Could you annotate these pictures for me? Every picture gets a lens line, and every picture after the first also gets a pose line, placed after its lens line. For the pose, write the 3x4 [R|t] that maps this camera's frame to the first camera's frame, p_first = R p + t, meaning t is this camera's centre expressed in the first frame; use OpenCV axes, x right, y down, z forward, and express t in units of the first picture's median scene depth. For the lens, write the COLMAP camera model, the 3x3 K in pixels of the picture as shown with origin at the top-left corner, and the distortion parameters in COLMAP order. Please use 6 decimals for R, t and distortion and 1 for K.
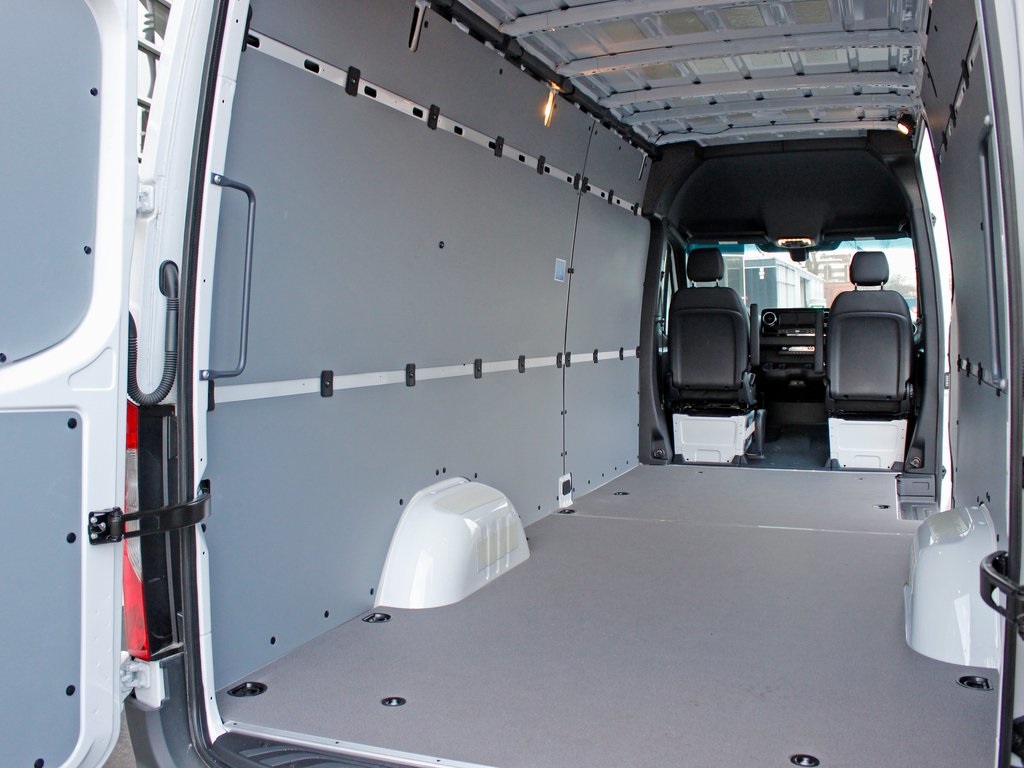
lens RADIAL K [[951.5, 0, 512.0], [0, 951.5, 384.0], [0, 0, 1]] dist [-0.152410, 0.110638]
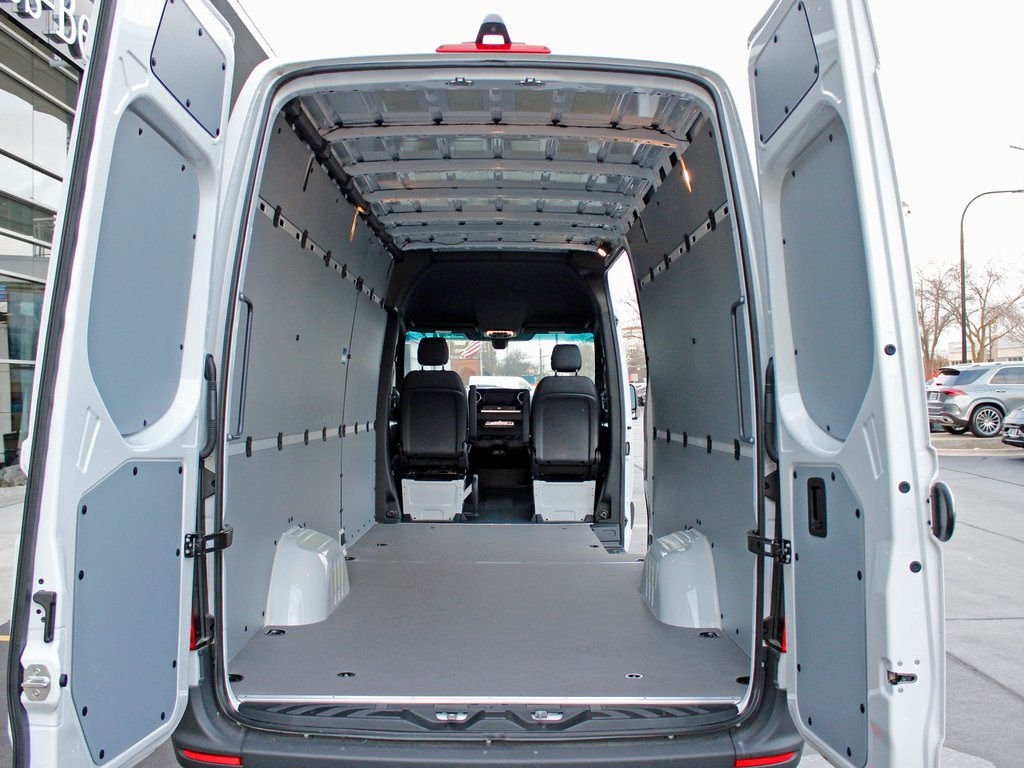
lens RADIAL K [[951.5, 0, 512.0], [0, 951.5, 384.0], [0, 0, 1]] dist [-0.152410, 0.110638]
pose [[0.929757, 0.021680, 0.367534, -0.146248], [0.007165, 0.997010, -0.076936, 0.006757], [-0.368103, 0.074165, 0.926822, -0.141195]]
